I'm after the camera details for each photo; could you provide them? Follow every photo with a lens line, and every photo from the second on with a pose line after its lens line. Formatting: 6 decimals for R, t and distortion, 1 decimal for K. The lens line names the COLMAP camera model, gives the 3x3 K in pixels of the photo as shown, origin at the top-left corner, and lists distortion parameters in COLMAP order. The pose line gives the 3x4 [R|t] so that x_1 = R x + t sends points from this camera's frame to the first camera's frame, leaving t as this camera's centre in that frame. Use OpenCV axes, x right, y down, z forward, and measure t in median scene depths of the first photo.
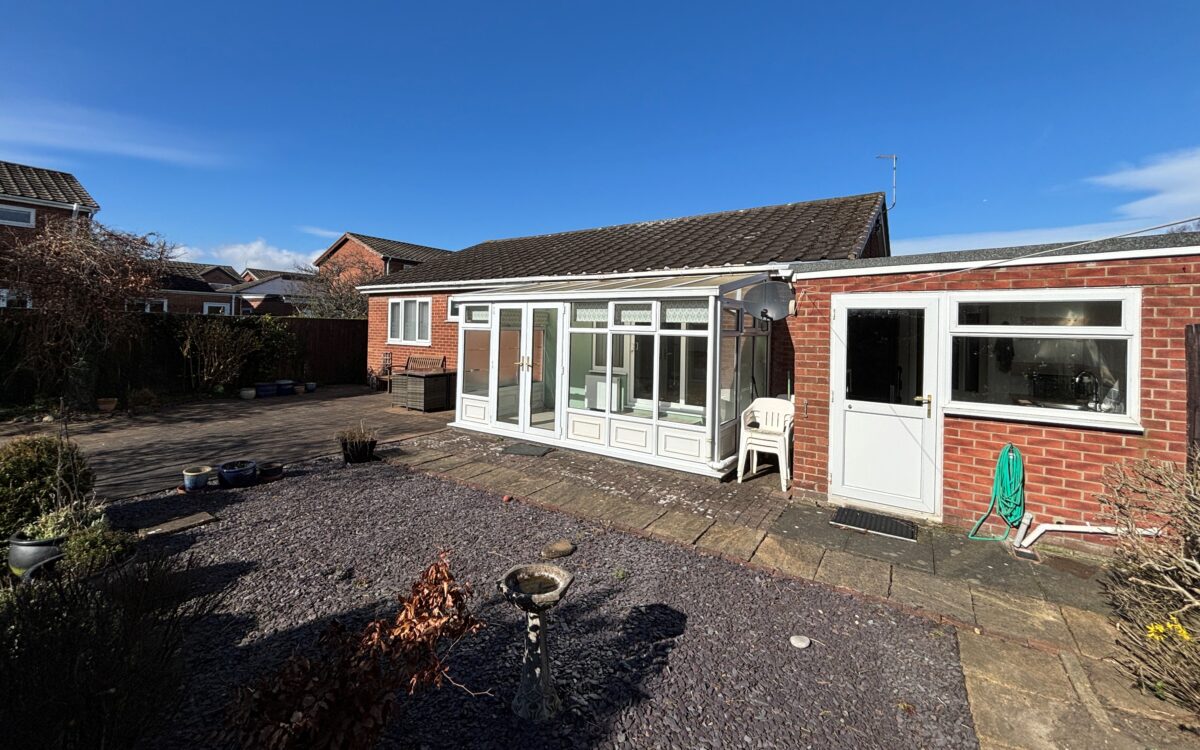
lens RADIAL K [[484.9, 0, 600.1], [0, 484.9, 322.5], [0, 0, 1]] dist [0.002578, -0.000100]
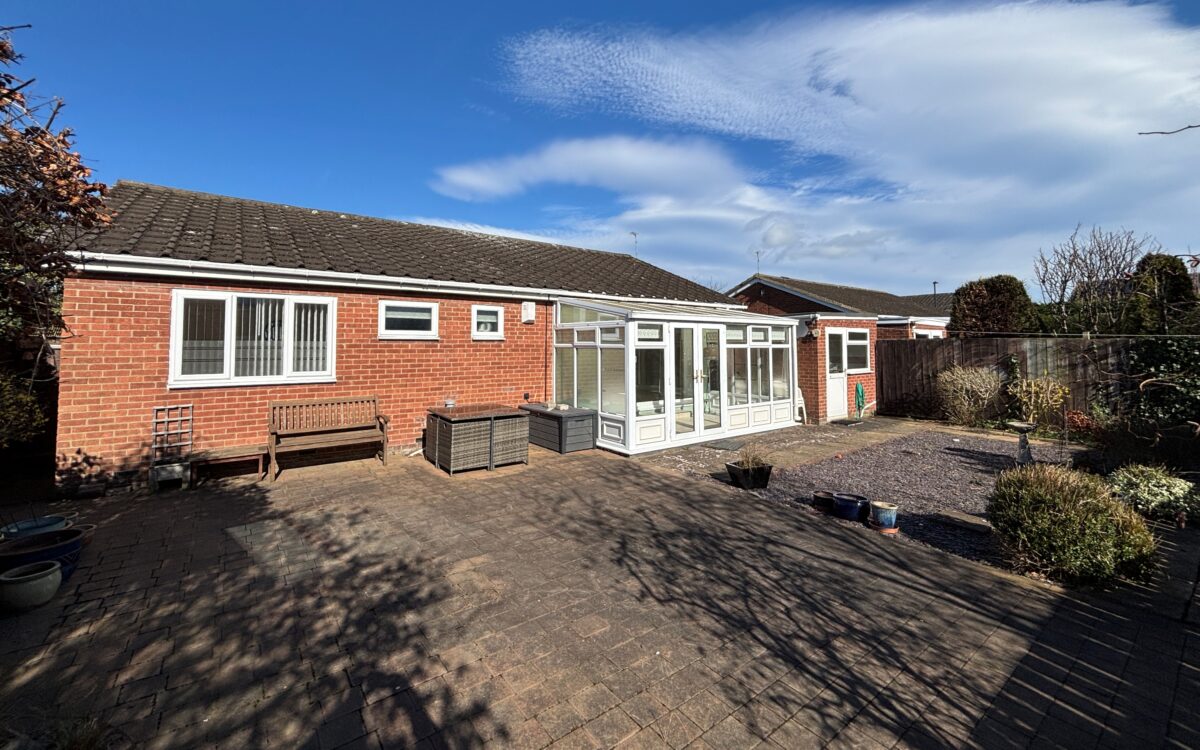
lens RADIAL K [[484.9, 0, 600.1], [0, 484.9, 322.5], [0, 0, 1]] dist [0.002578, -0.000100]
pose [[0.327188, 0.024186, 0.944650, -1.354051], [-0.002726, 0.999692, -0.024651, -0.014329], [-0.944955, 0.005491, 0.327153, 0.858260]]
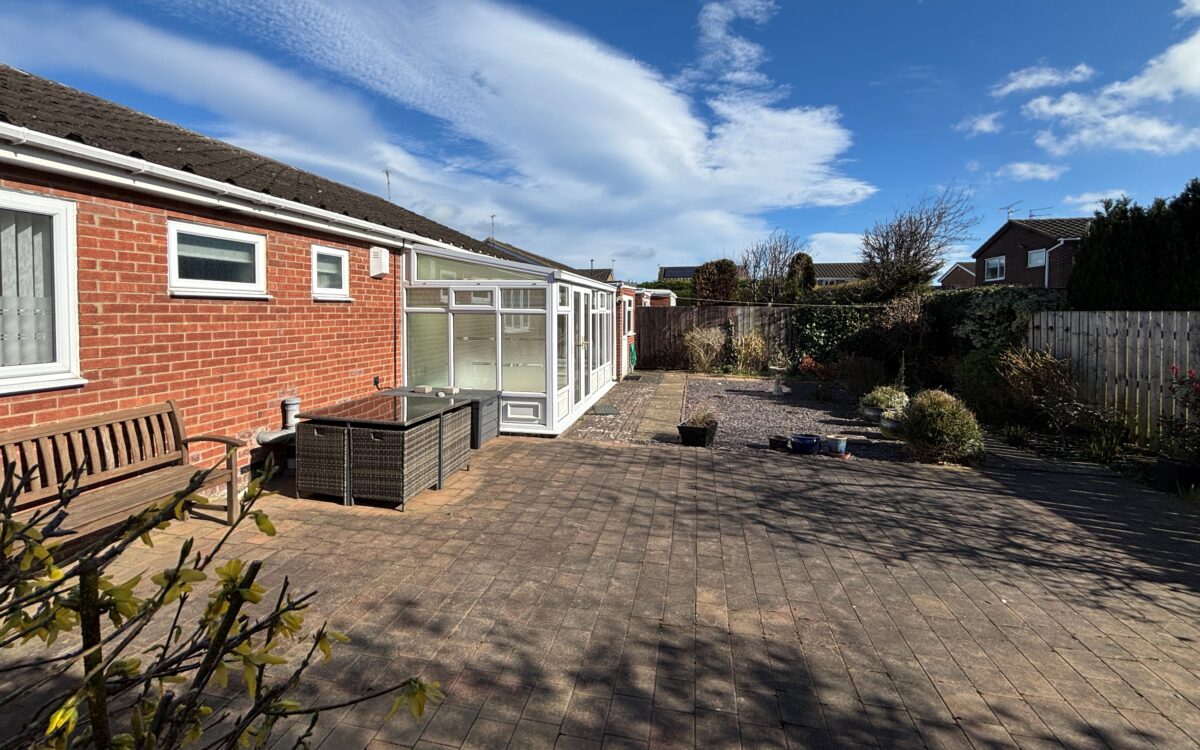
lens RADIAL K [[484.9, 0, 600.1], [0, 484.9, 322.5], [0, 0, 1]] dist [0.002578, -0.000100]
pose [[-0.376203, -0.041845, 0.925592, -1.208620], [-0.020163, 0.999113, 0.036974, -0.002436], [-0.926318, -0.004753, -0.376713, 1.408355]]
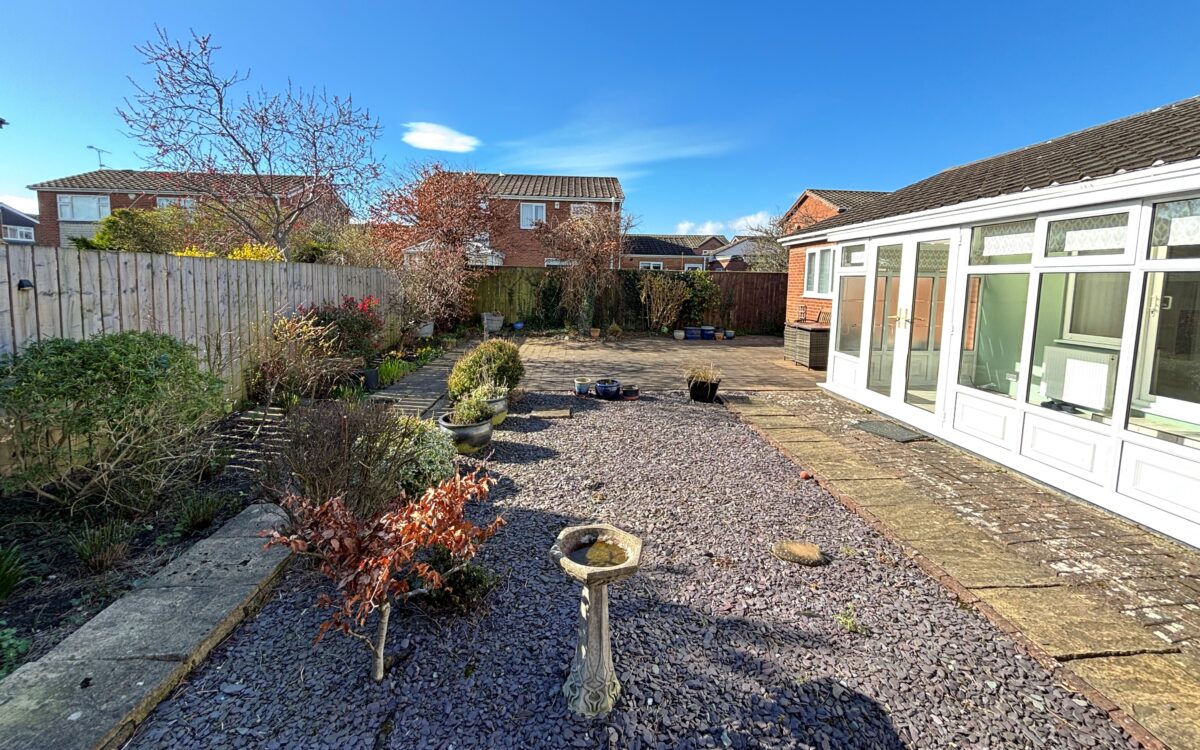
lens RADIAL K [[487.2, 0, 601.2], [0, 487.2, 327.9], [0, 0, 1]] dist [0.001264, -0.000378]
pose [[0.602953, 0.068439, -0.794835, 0.164962], [0.003217, 0.996097, 0.088209, 0.033653], [0.797770, -0.055742, 0.600380, 0.184394]]
